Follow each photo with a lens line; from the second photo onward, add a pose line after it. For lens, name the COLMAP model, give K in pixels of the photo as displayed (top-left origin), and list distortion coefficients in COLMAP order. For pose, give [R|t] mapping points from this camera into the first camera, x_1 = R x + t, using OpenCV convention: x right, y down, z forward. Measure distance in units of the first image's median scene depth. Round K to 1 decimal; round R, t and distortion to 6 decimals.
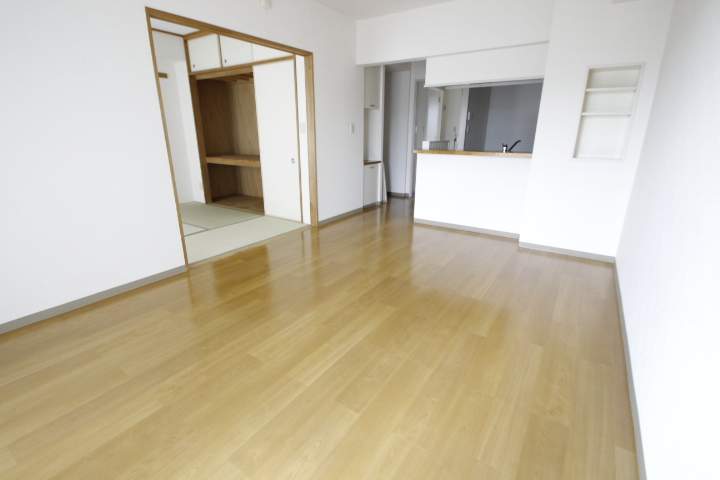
lens RADIAL K [[331.3, 0, 358.5], [0, 331.3, 236.9], [0, 0, 1]] dist [0.026776, -0.022337]
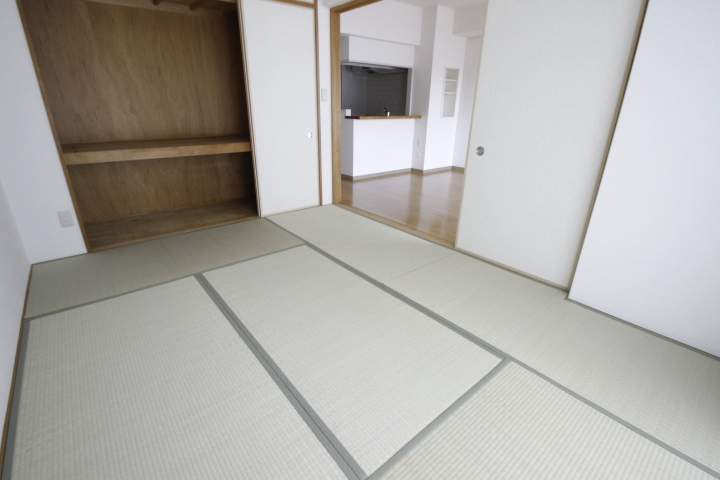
lens RADIAL K [[331.3, 0, 358.5], [0, 331.3, 236.9], [0, 0, 1]] dist [0.026776, -0.022337]
pose [[0.269392, -0.351324, 0.896660, -0.985379], [0.282276, 0.918993, 0.275267, -0.182637], [-0.920733, 0.178951, 0.346739, 0.614059]]
